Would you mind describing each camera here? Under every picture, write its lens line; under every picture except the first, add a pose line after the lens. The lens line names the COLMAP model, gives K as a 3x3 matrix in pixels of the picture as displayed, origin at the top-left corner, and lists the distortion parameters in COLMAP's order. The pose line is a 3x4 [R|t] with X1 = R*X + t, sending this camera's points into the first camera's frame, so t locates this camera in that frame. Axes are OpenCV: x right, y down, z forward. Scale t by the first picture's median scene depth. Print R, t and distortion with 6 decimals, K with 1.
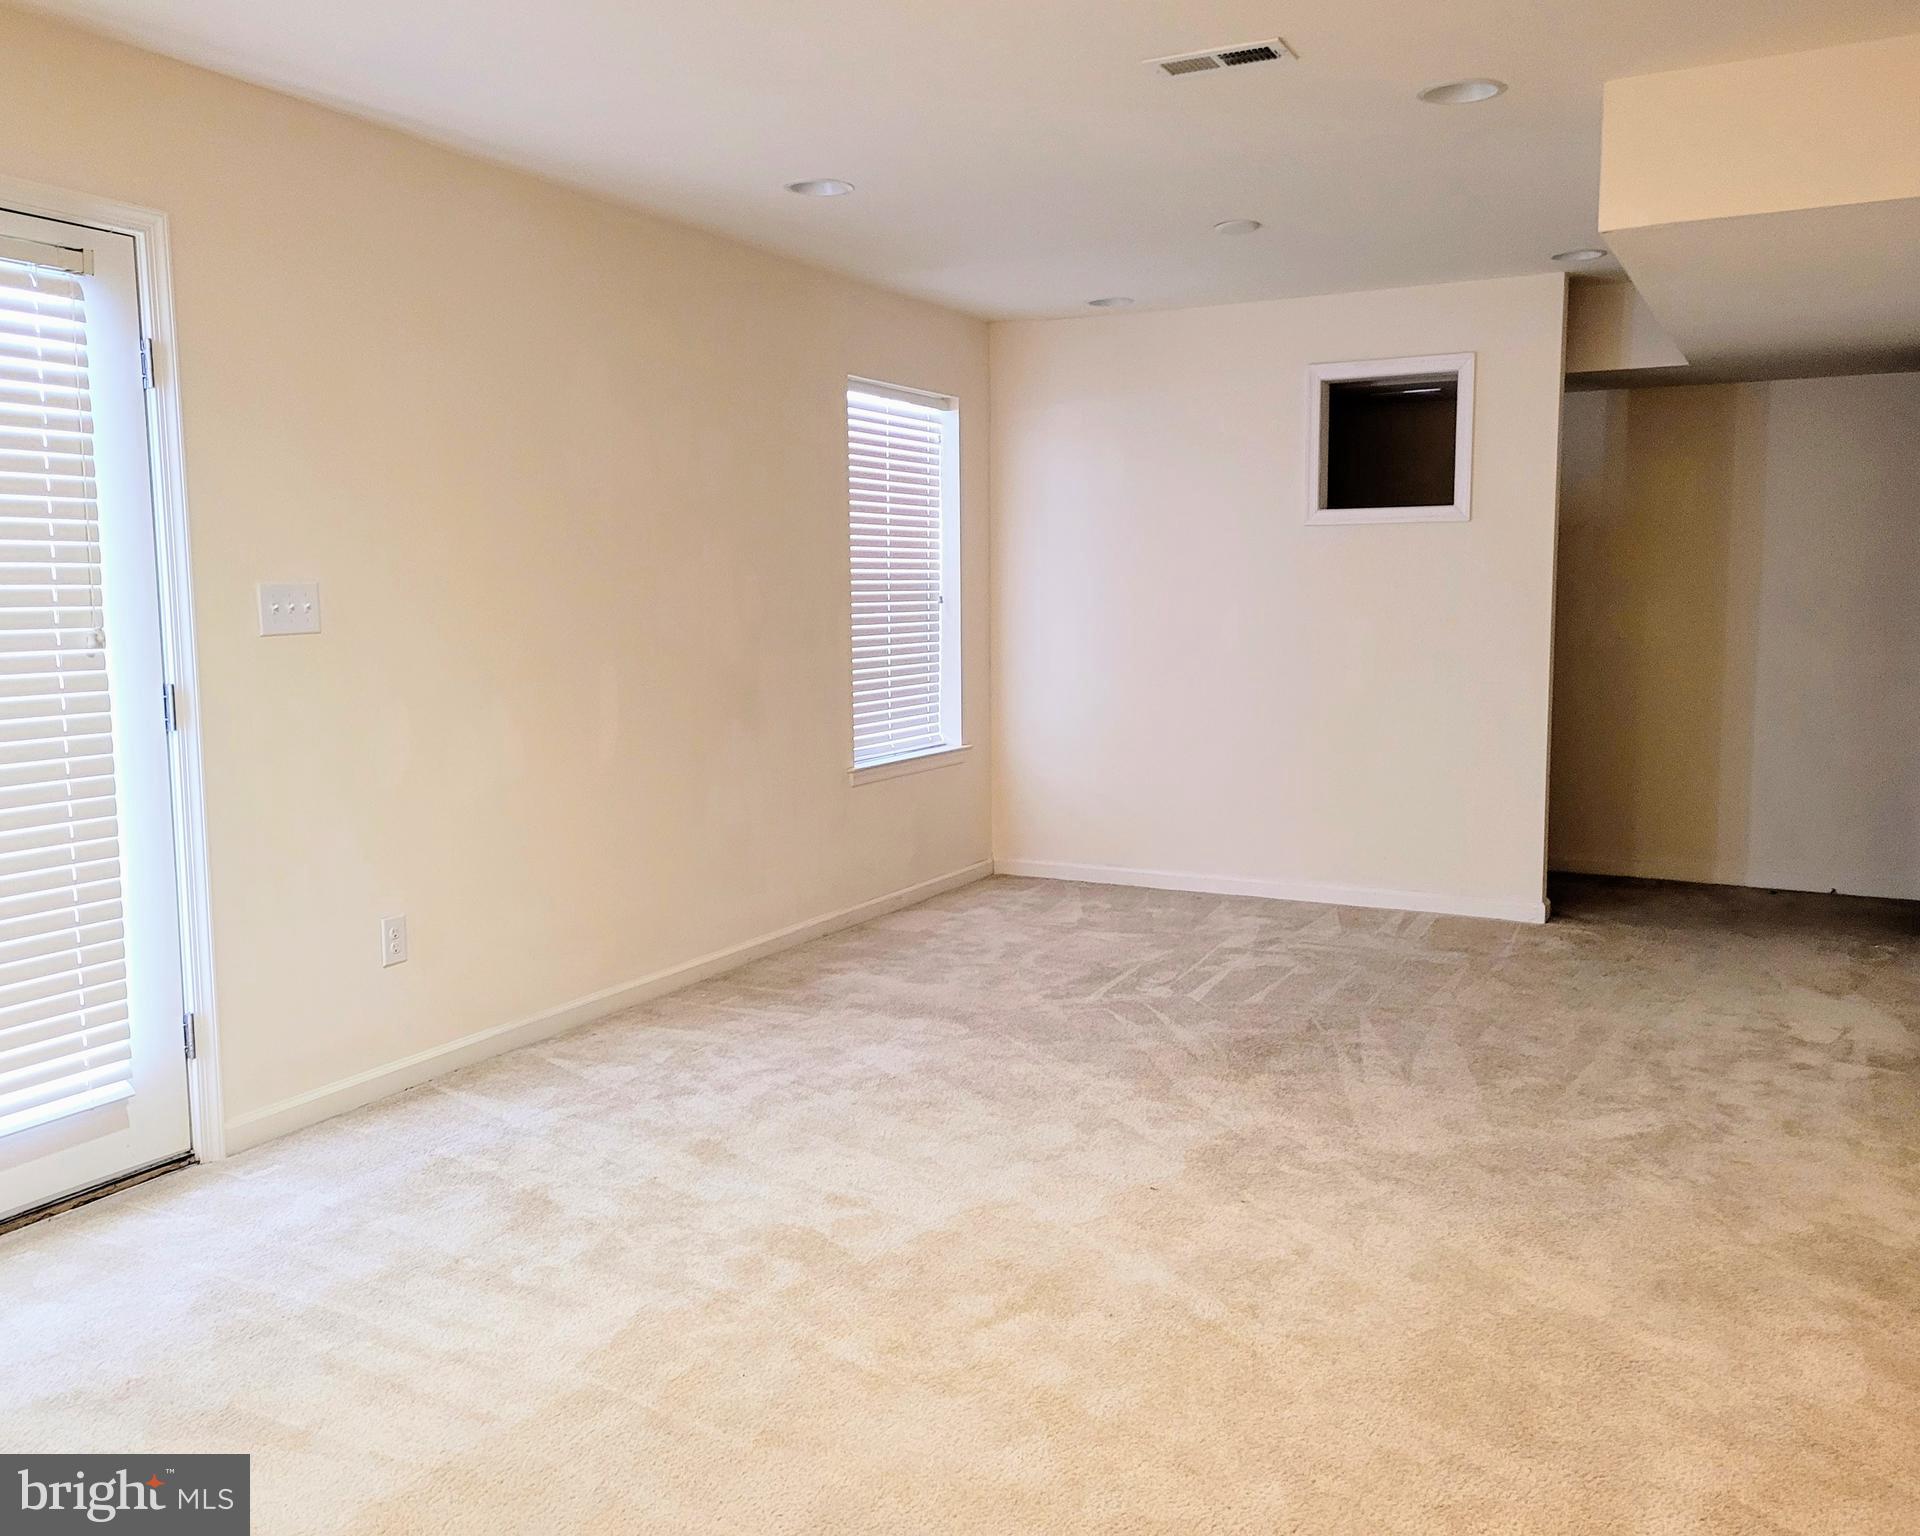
lens RADIAL K [[1626.0, 0, 934.0], [0, 1626.0, 738.4], [0, 0, 1]] dist [0.061588, -0.021540]
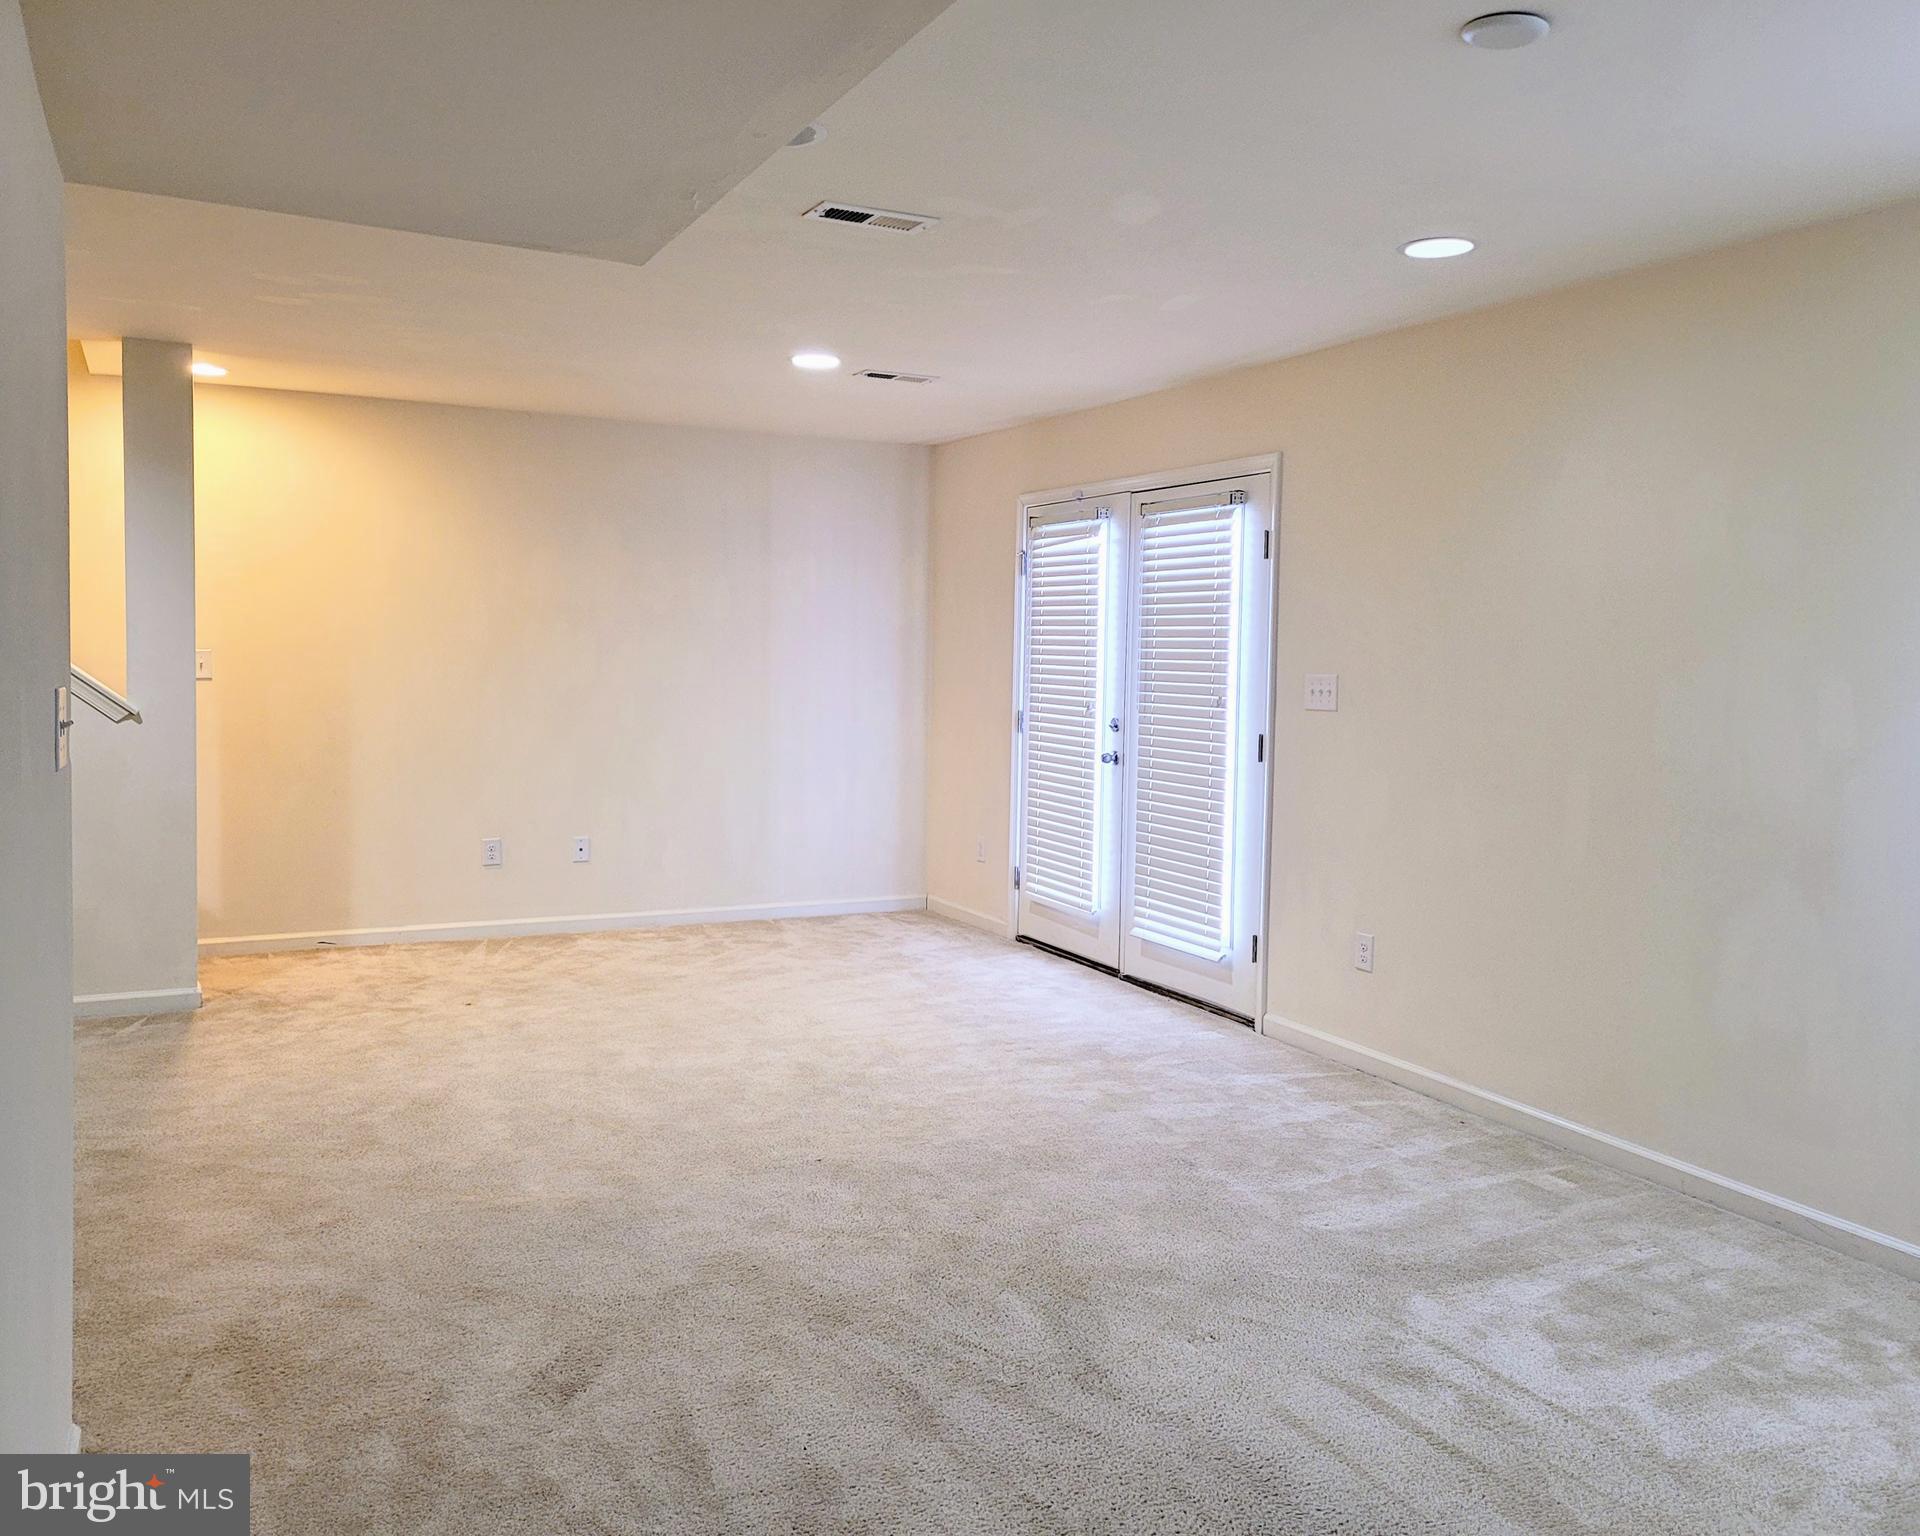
lens RADIAL K [[1626.0, 0, 934.0], [0, 1626.0, 738.4], [0, 0, 1]] dist [0.061588, -0.021540]
pose [[-0.565761, 0.039366, -0.823629, 1.283322], [-0.104870, 0.987313, 0.119226, -0.225501], [0.817873, 0.153827, -0.554455, 1.952194]]
